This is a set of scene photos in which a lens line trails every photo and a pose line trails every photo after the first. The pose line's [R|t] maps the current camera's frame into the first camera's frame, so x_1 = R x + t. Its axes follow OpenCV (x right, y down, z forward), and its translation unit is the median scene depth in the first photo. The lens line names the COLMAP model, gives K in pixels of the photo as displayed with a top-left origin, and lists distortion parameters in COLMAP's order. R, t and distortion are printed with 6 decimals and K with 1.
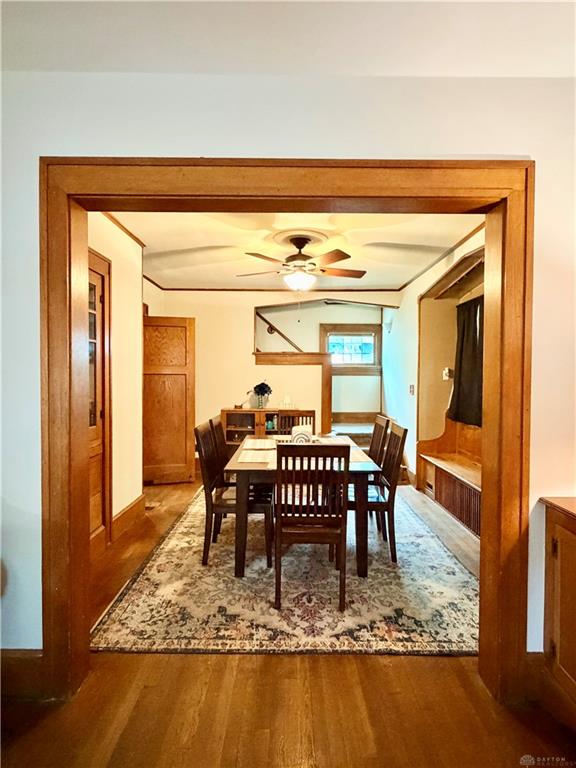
lens RADIAL K [[388.7, 0, 288.0], [0, 388.7, 384.0], [0, 0, 1]] dist [-0.000328, 0.000051]
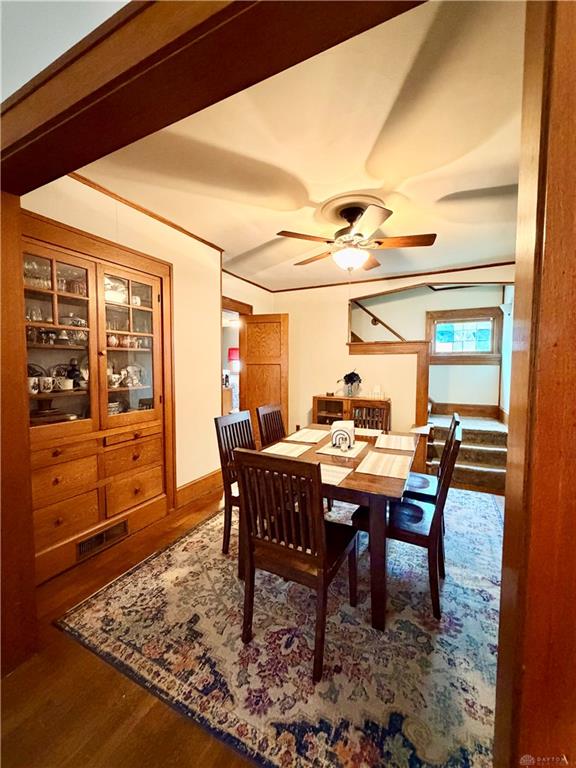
lens RADIAL K [[305.1, 0, 288.5], [0, 305.1, 381.8], [0, 0, 1]] dist [0.000561, 0.000197]
pose [[0.896633, 0.021248, -0.442264, 0.253716], [-0.007077, 0.999408, 0.033667, -0.006284], [0.442717, -0.027057, 0.896253, 0.350249]]
